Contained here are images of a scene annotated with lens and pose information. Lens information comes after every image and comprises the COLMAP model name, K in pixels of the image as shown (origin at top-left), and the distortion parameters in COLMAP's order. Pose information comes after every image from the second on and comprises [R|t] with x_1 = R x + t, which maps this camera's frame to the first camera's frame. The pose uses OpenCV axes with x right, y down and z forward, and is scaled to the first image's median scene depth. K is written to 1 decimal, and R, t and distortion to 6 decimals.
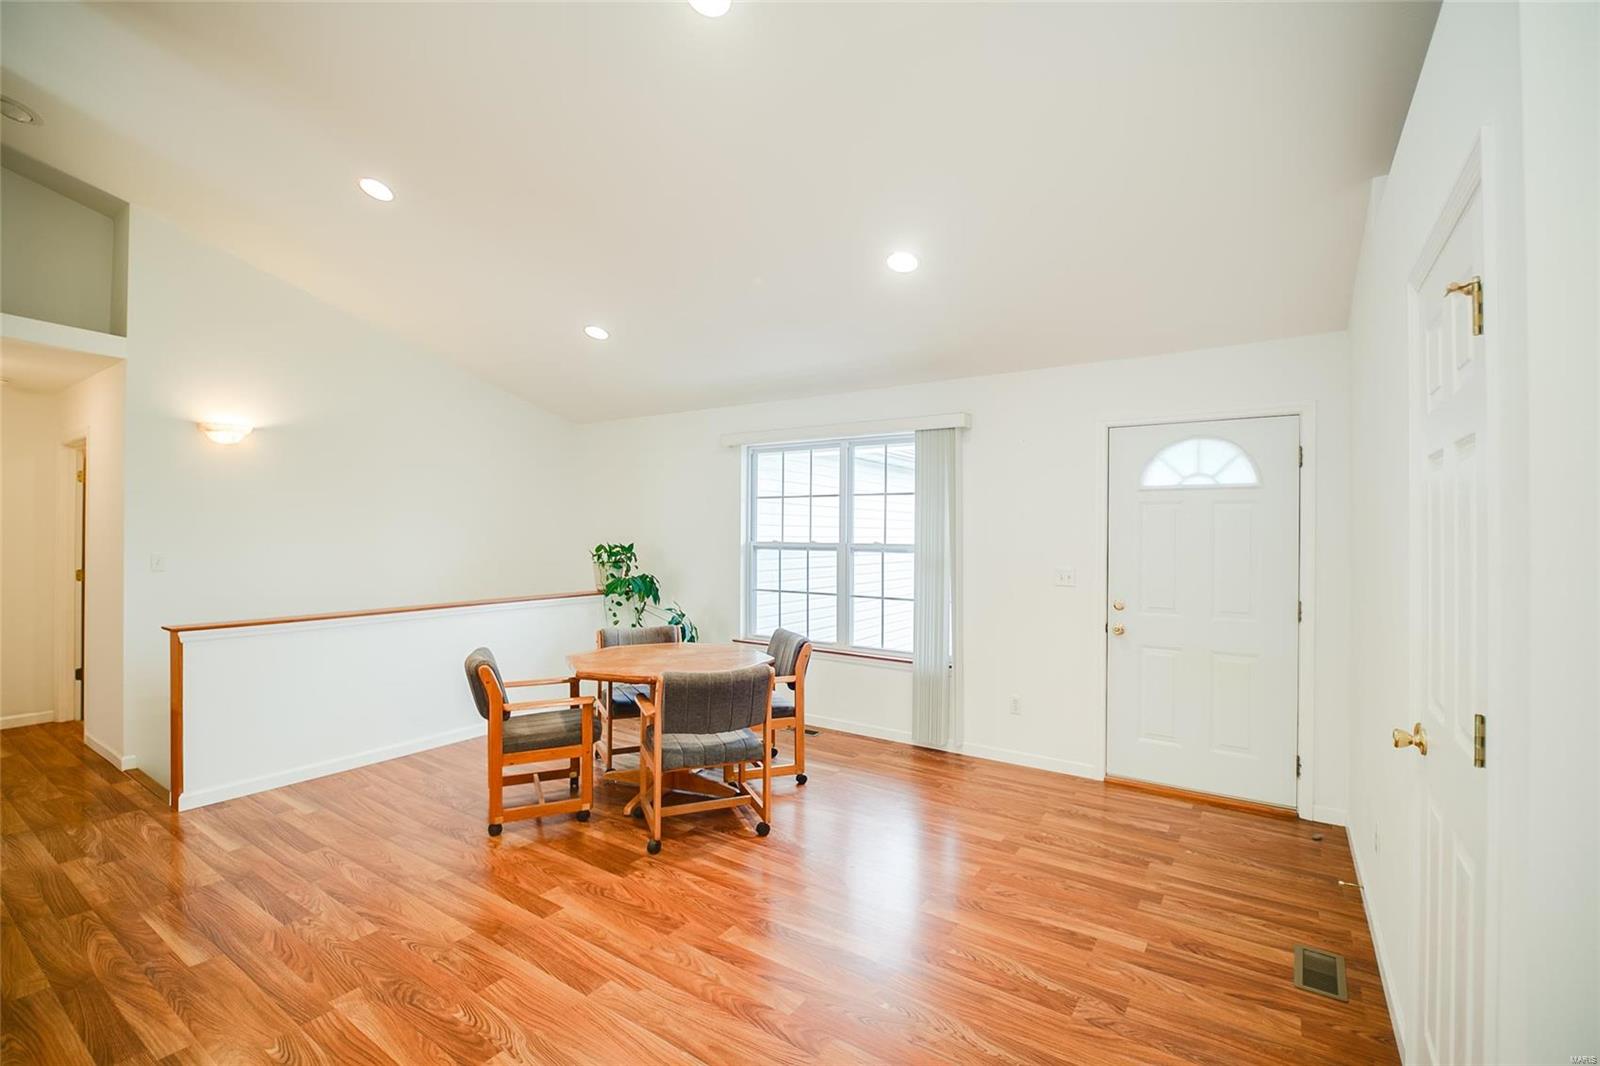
lens RADIAL K [[717.7, 0, 797.4], [0, 717.7, 528.3], [0, 0, 1]] dist [-0.007529, 0.000252]
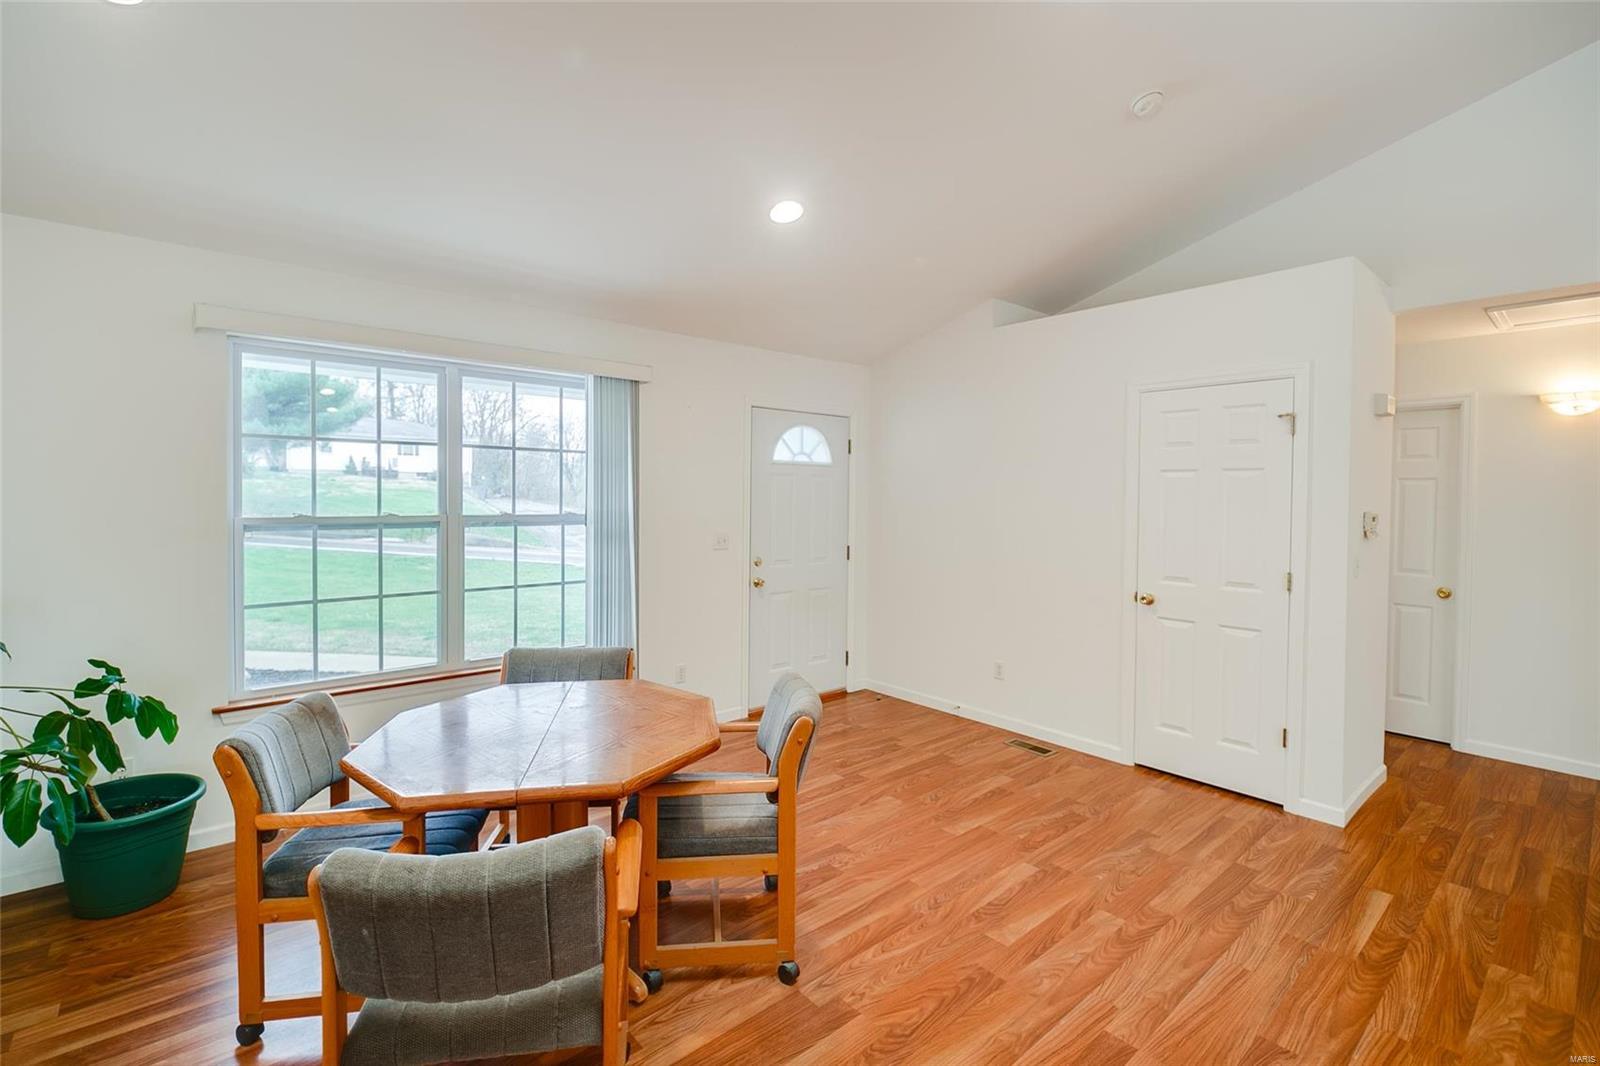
lens RADIAL K [[717.7, 0, 803.1], [0, 717.7, 524.6], [0, 0, 1]] dist [-0.007529, 0.000252]
pose [[0.247006, -0.043722, 0.968027, -0.818854], [-0.014287, 0.998709, 0.048753, -0.013318], [-0.968909, -0.025872, 0.246063, 0.812837]]
